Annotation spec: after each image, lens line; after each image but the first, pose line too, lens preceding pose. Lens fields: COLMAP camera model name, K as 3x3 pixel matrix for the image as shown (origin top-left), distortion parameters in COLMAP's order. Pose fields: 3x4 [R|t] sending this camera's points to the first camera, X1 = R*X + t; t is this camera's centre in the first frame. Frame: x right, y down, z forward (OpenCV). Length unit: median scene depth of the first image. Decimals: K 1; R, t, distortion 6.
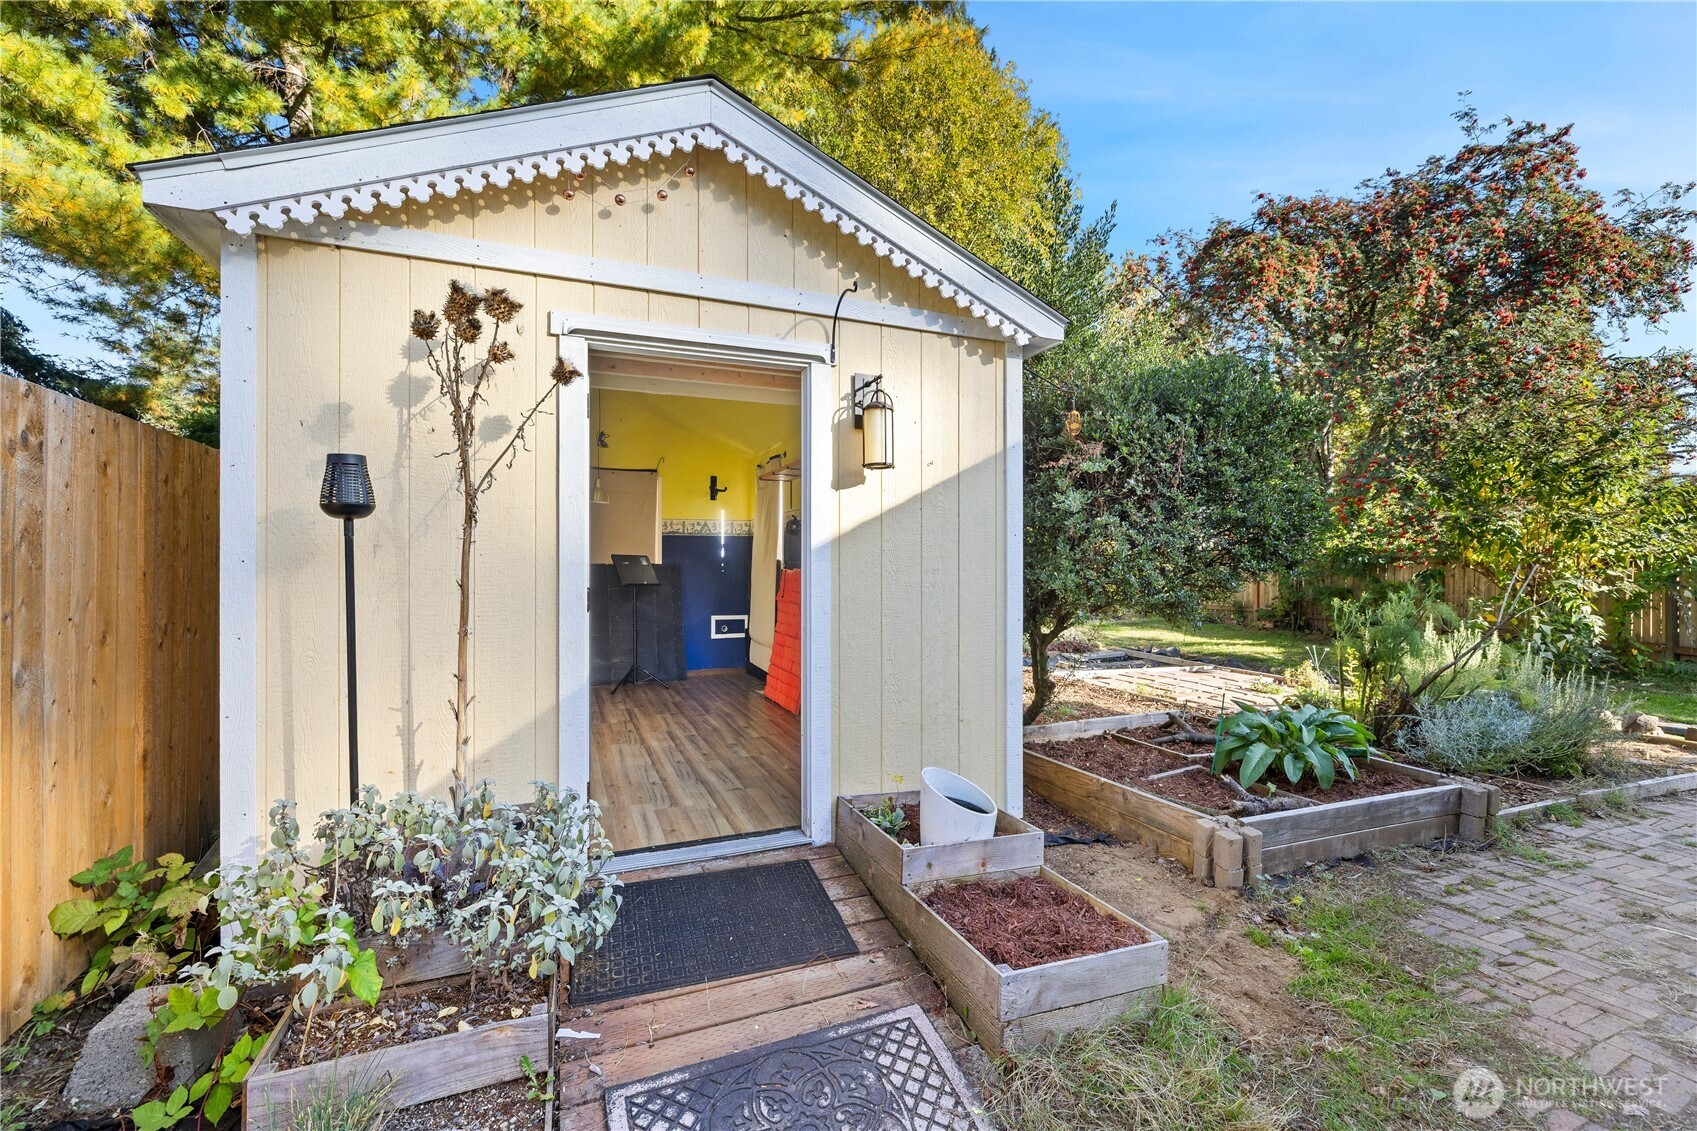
lens RADIAL K [[726.1, 0, 844.6], [0, 726.1, 564.9], [0, 0, 1]] dist [0.001820, 0.000220]
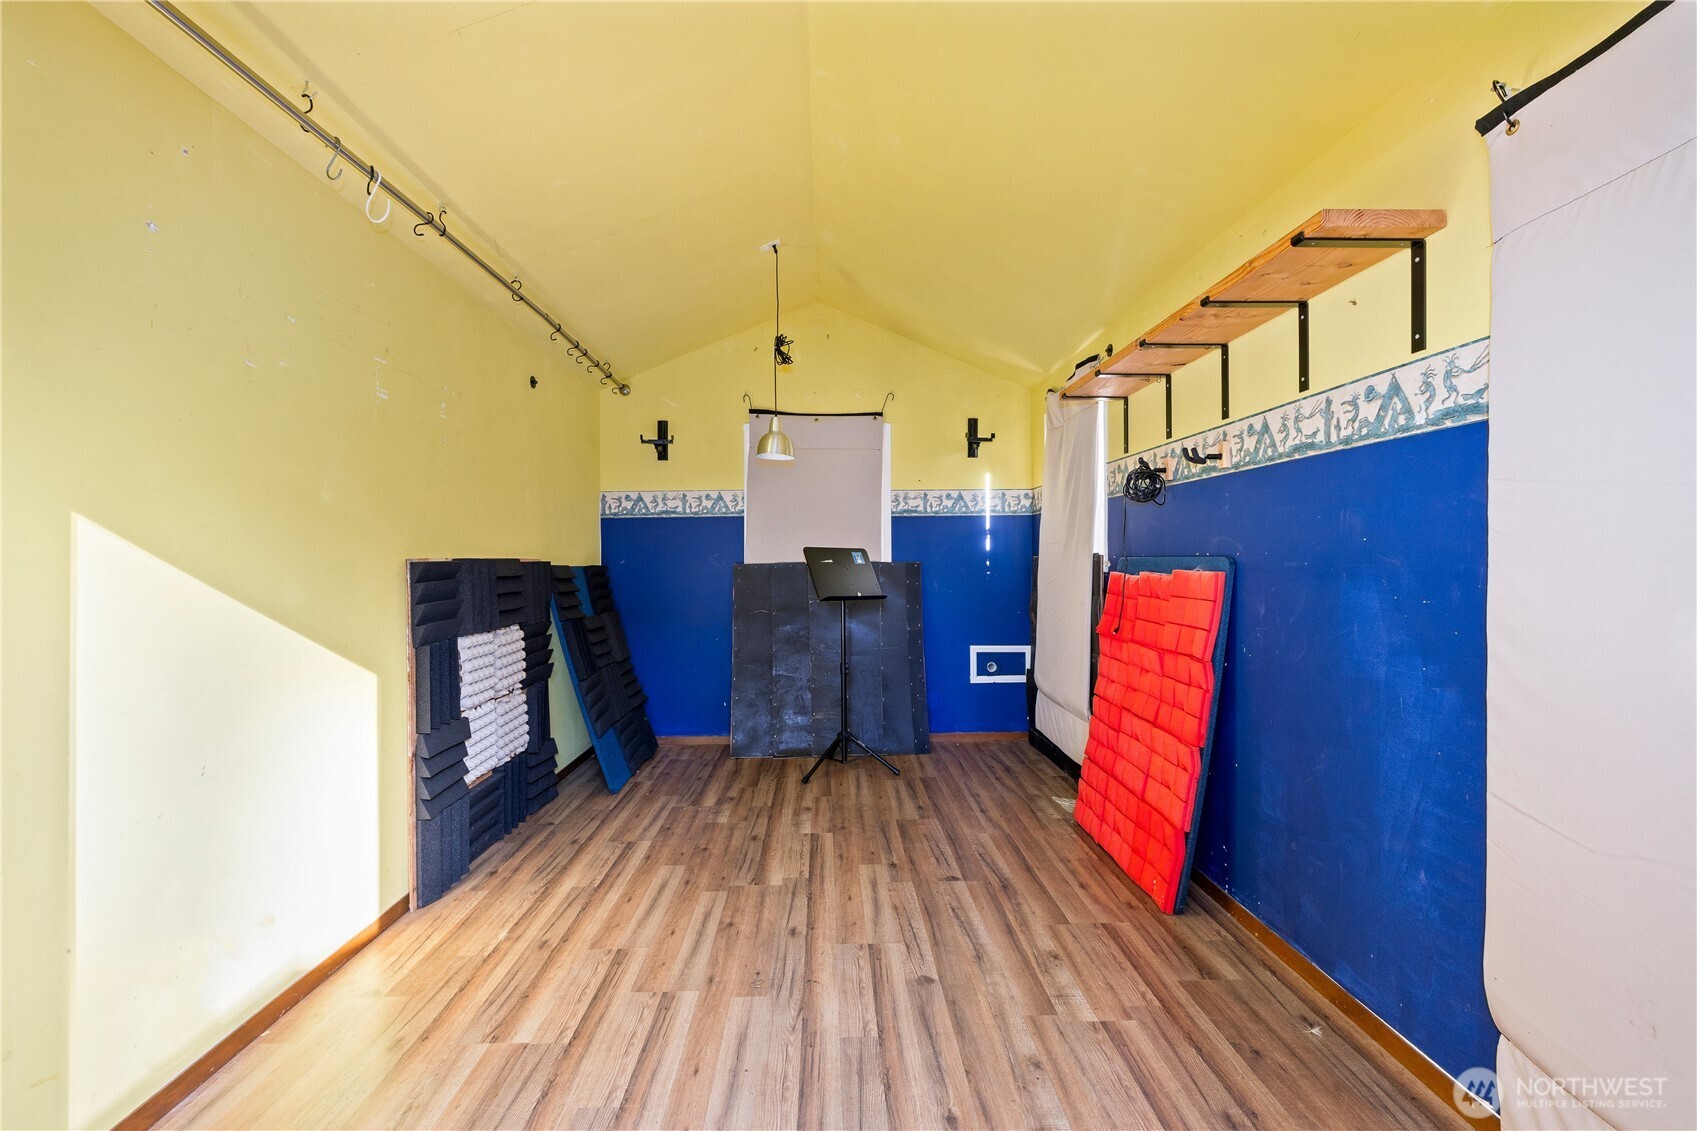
lens RADIAL K [[726.1, 0, 847.0], [0, 726.1, 564.0], [0, 0, 1]] dist [0.001820, 0.000220]
pose [[0.939220, -0.005422, -0.343274, -0.071724], [0.006064, 0.999981, 0.000796, -0.000209], [0.343263, -0.002830, 0.939235, 0.394287]]
